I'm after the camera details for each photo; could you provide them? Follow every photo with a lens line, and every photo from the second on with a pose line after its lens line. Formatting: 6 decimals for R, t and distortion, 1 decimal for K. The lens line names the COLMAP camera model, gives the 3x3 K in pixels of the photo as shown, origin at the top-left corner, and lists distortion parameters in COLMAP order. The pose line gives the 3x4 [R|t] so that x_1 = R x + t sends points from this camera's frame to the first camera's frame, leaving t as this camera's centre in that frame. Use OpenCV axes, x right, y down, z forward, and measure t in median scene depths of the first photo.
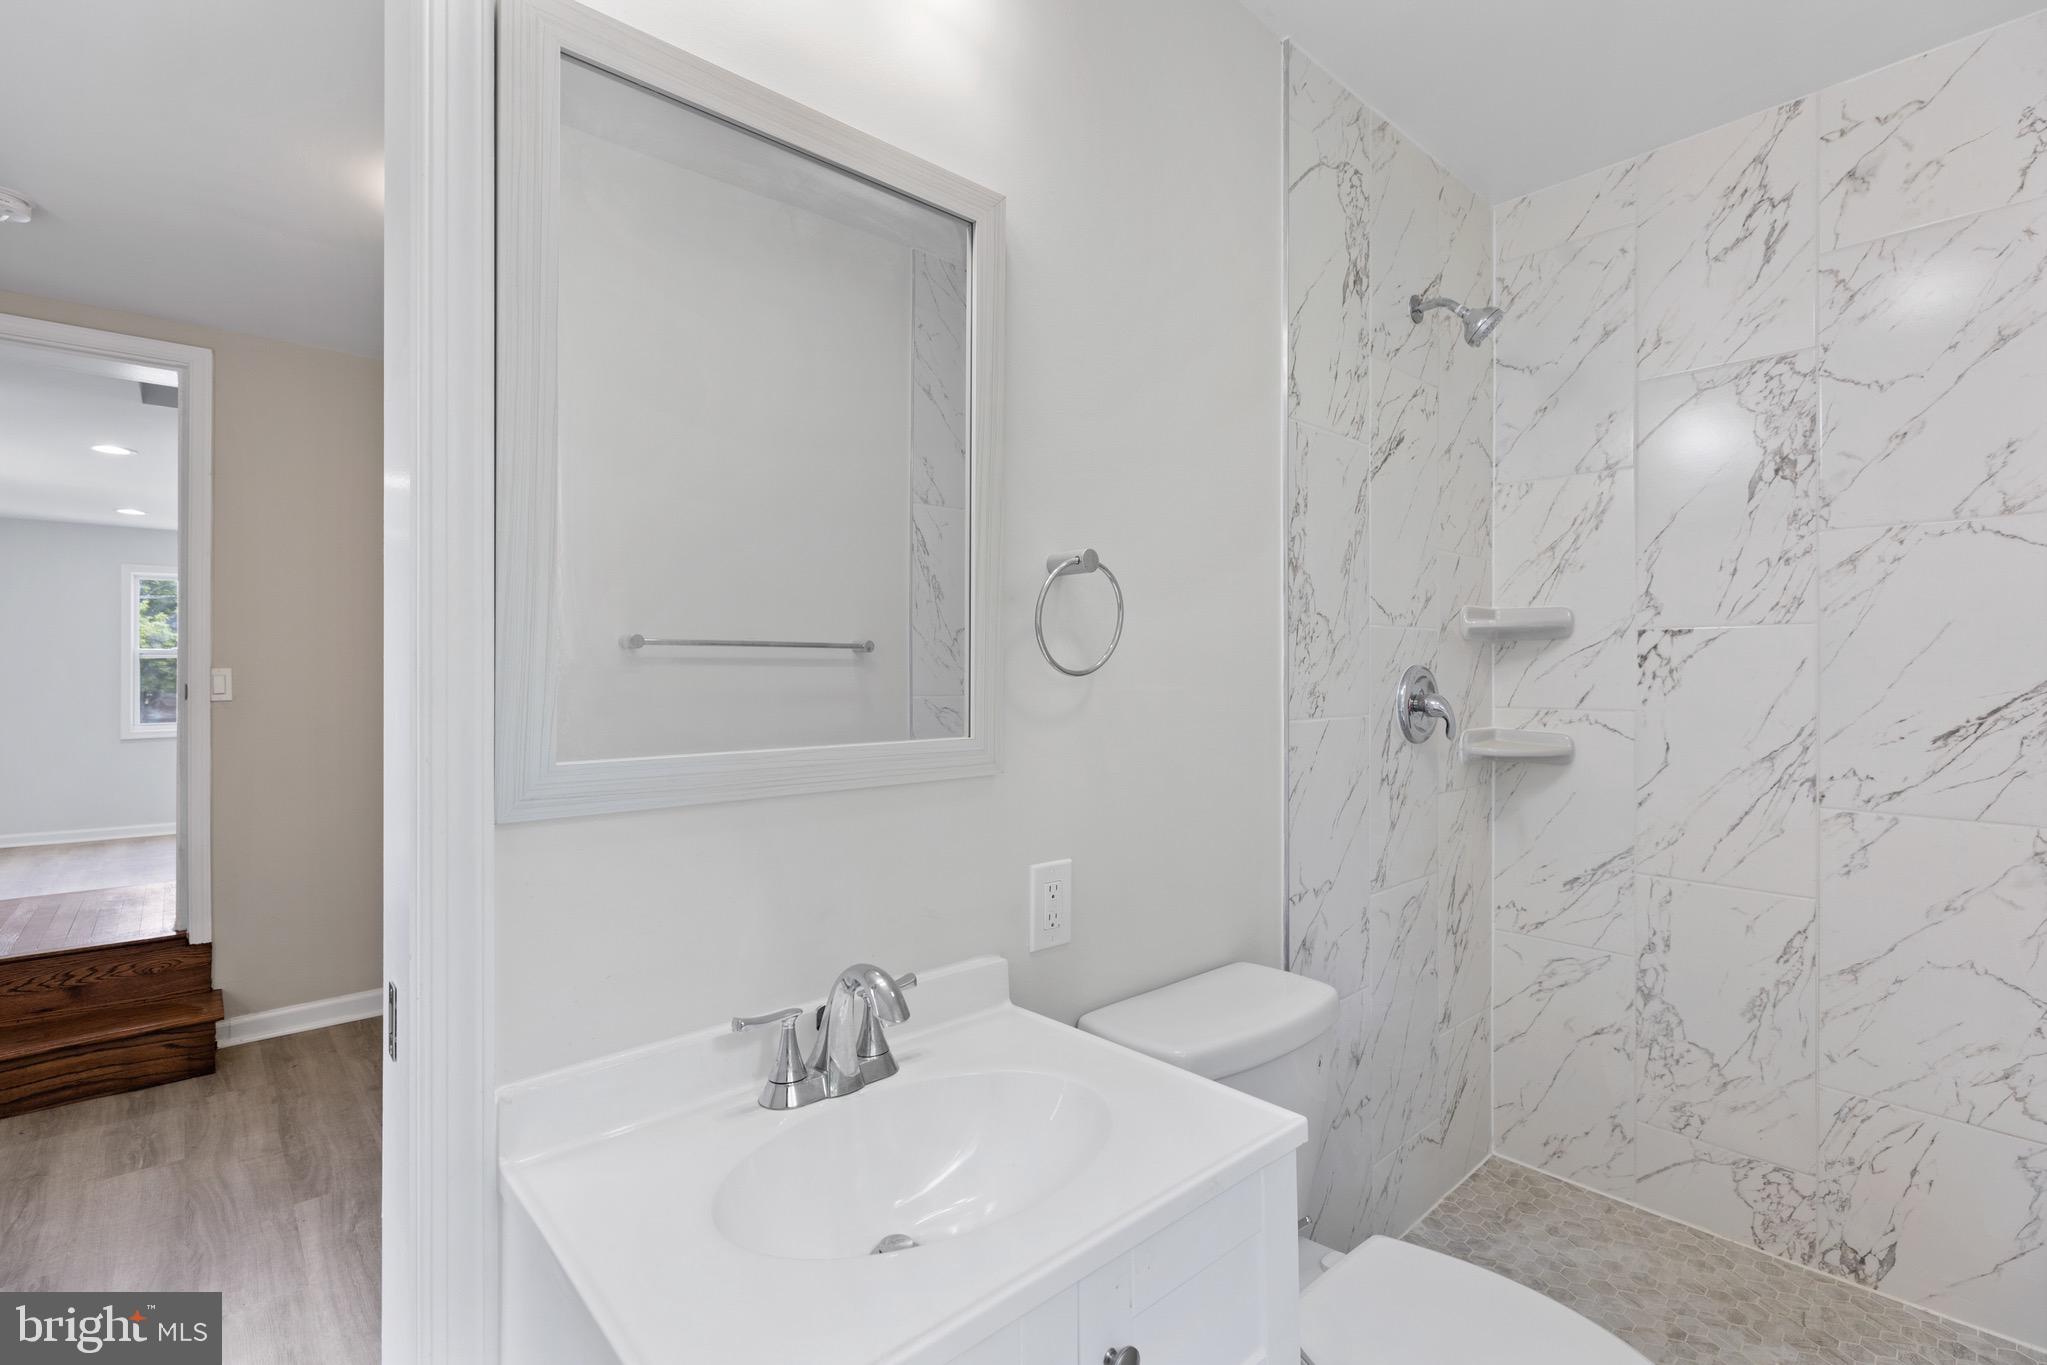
lens RADIAL K [[924.2, 0, 1028.4], [0, 924.2, 672.6], [0, 0, 1]] dist [0.002100, 0.000600]
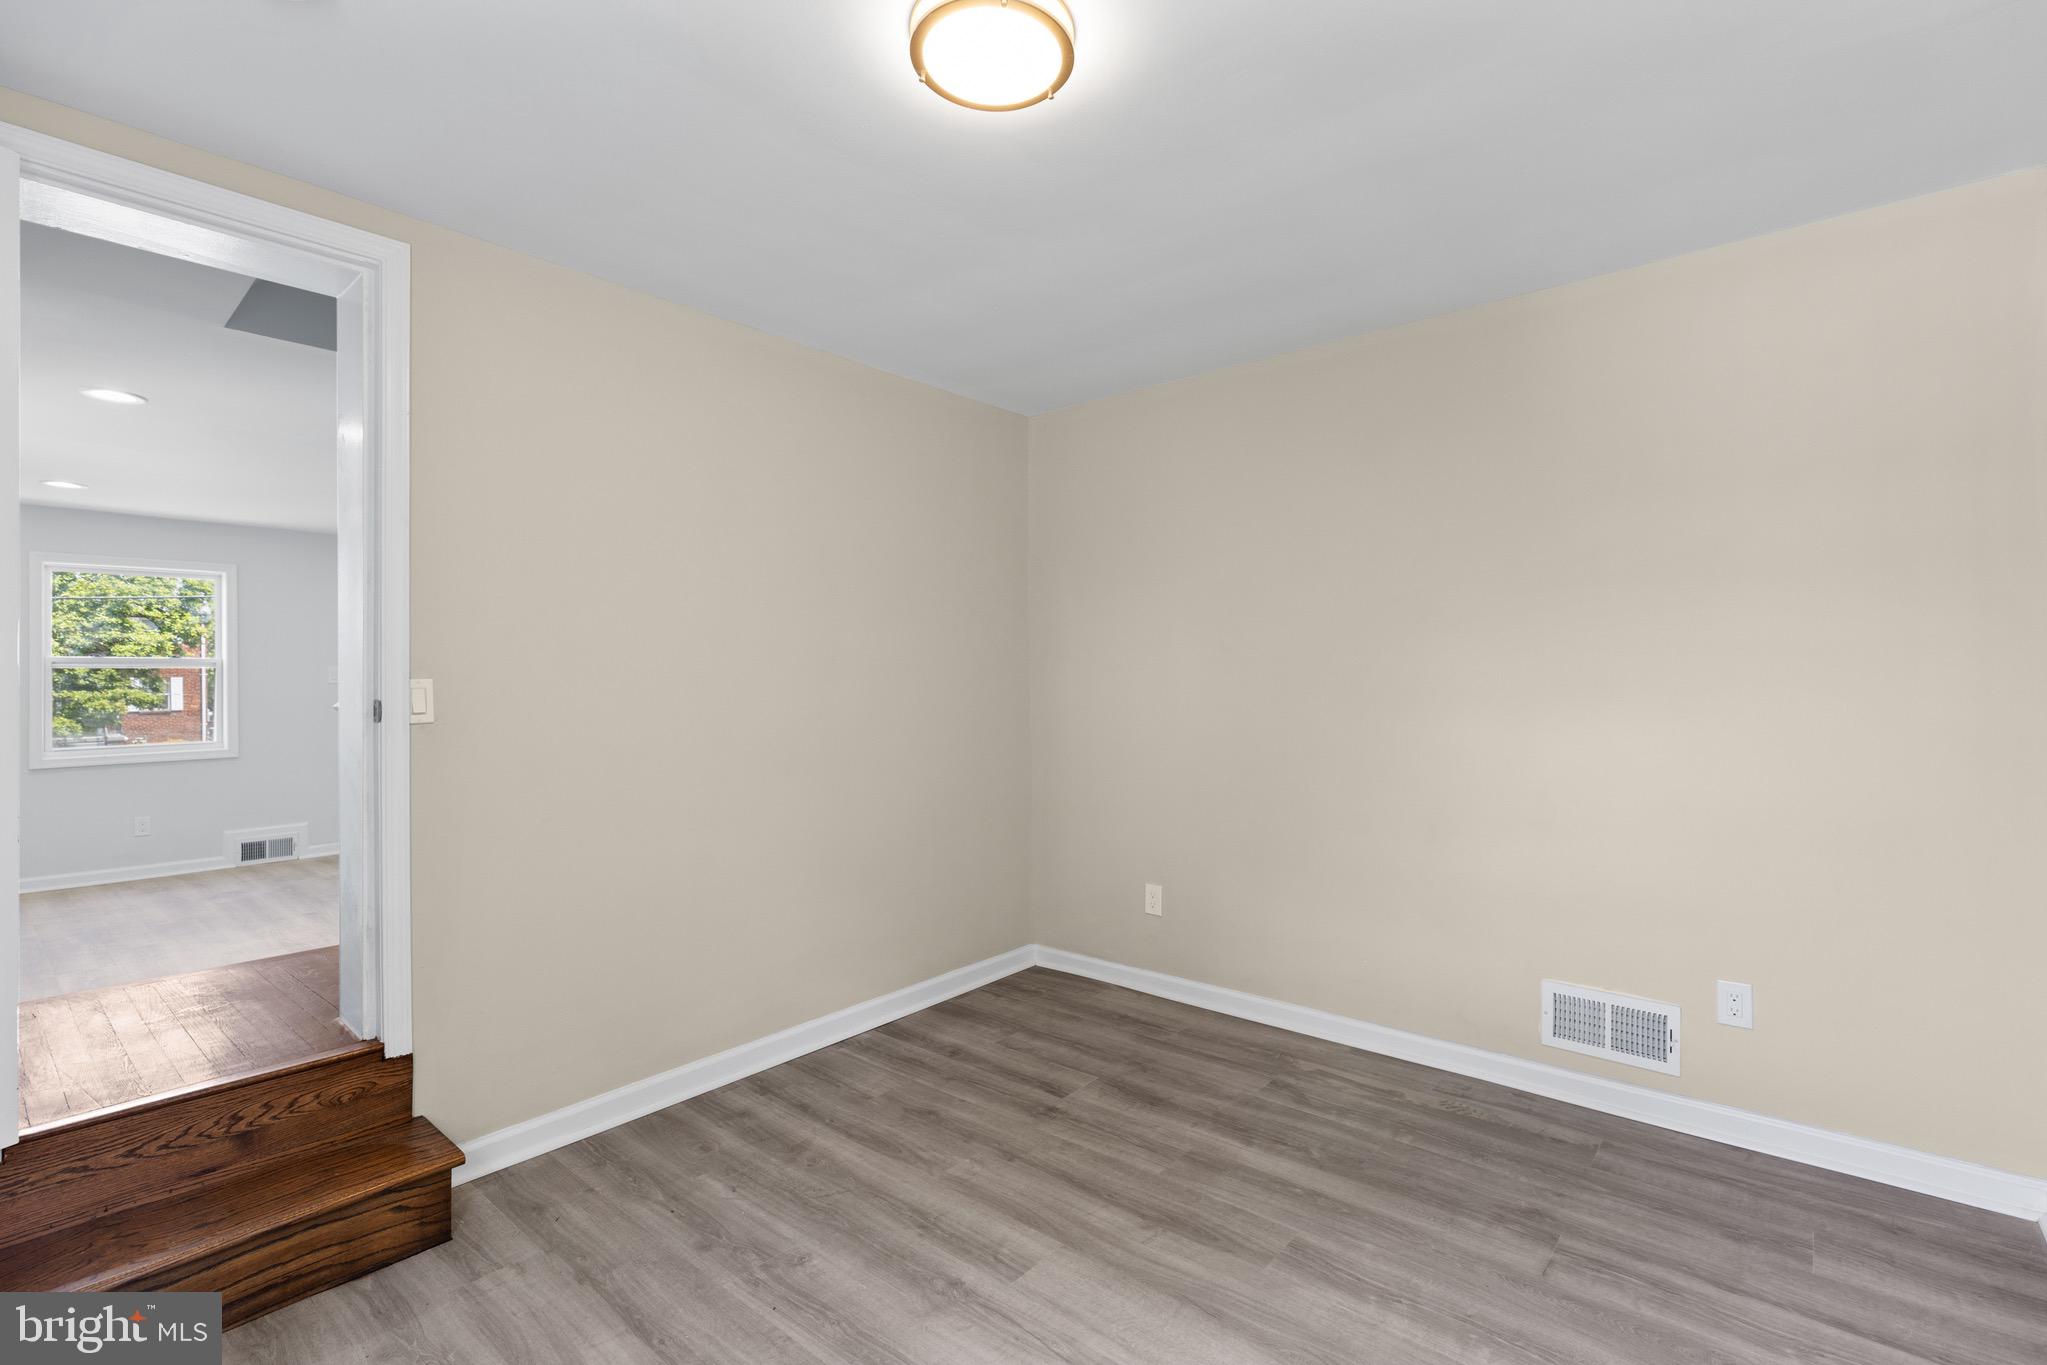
lens RADIAL K [[924.2, 0, 1030.3], [0, 924.2, 682.1], [0, 0, 1]] dist [0.002100, 0.000600]
pose [[0.992586, -0.005355, 0.121424, -0.522825], [0.005121, 0.999984, 0.002240, -0.001393], [-0.121434, -0.001601, 0.992598, 0.232204]]
